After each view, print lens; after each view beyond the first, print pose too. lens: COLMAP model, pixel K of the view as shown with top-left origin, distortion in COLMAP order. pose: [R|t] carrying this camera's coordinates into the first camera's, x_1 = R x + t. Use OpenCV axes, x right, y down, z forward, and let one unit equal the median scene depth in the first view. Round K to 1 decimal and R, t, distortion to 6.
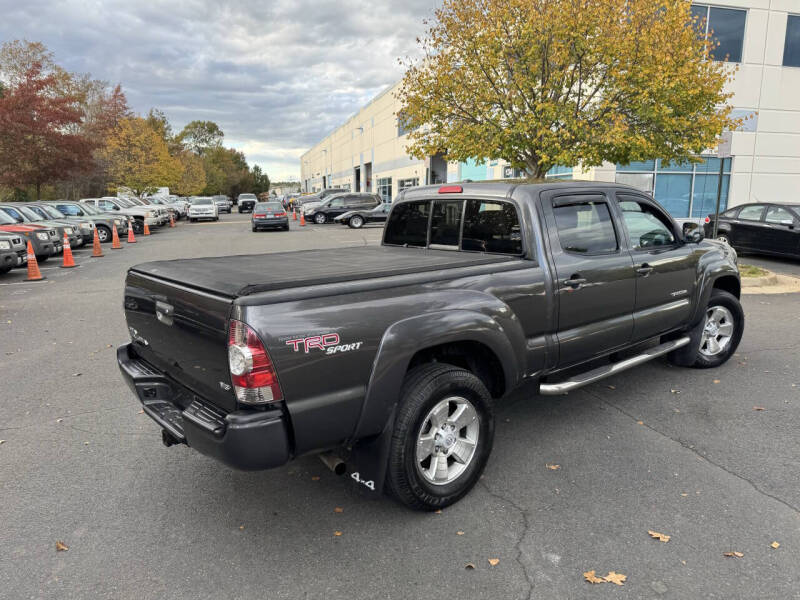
lens RADIAL K [[571.2, 0, 400.4], [0, 571.2, 304.9], [0, 0, 1]] dist [0.025826, -0.034351]
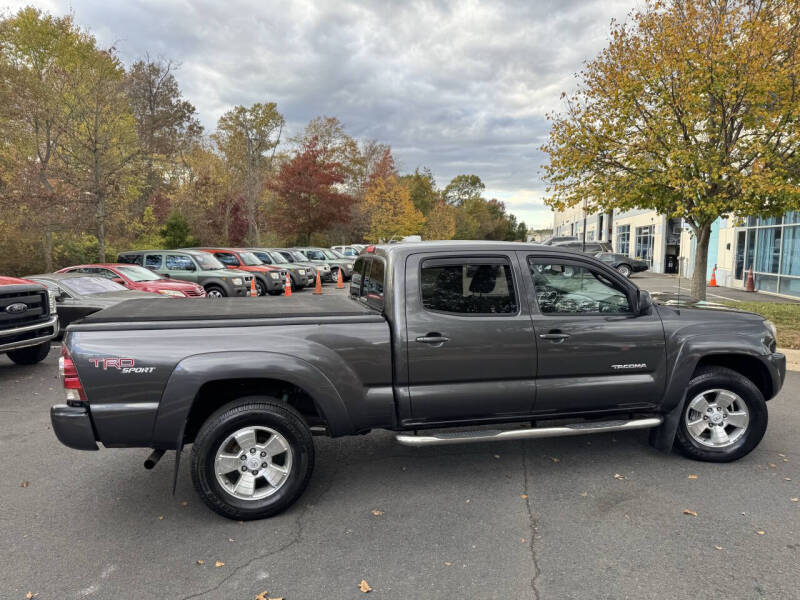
lens RADIAL K [[567.1, 0, 401.4], [0, 567.1, 325.3], [0, 0, 1]] dist [0.063016, -0.129031]
pose [[0.889971, 0.075297, -0.449758, 0.151548], [-0.095237, 0.995215, -0.021839, -0.008409], [0.445961, 0.062270, 0.892883, 0.012672]]
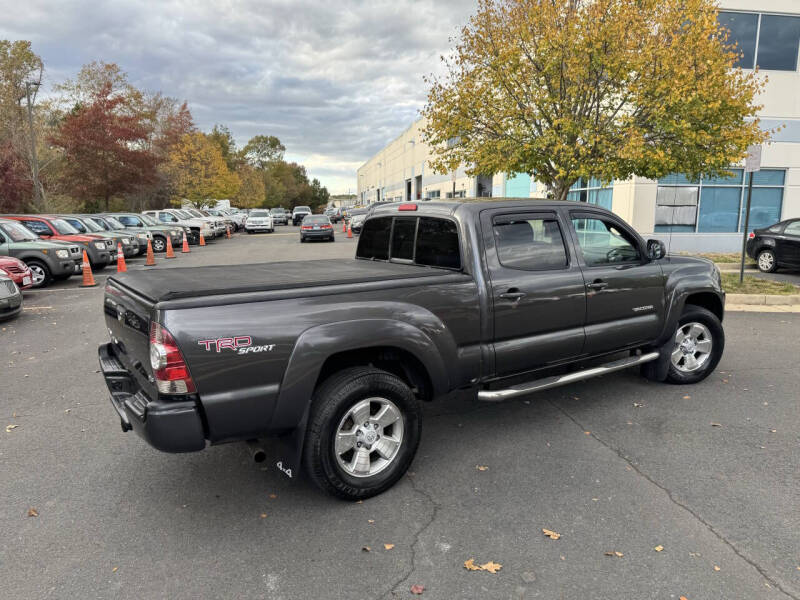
lens RADIAL K [[568.4, 0, 403.4], [0, 568.4, 317.5], [0, 0, 1]] dist [0.056955, -0.085581]
pose [[0.994687, 0.021498, -0.100679, 0.044635], [-0.021373, 0.999769, 0.002313, 0.000609], [0.100705, -0.000149, 0.994916, -0.014202]]
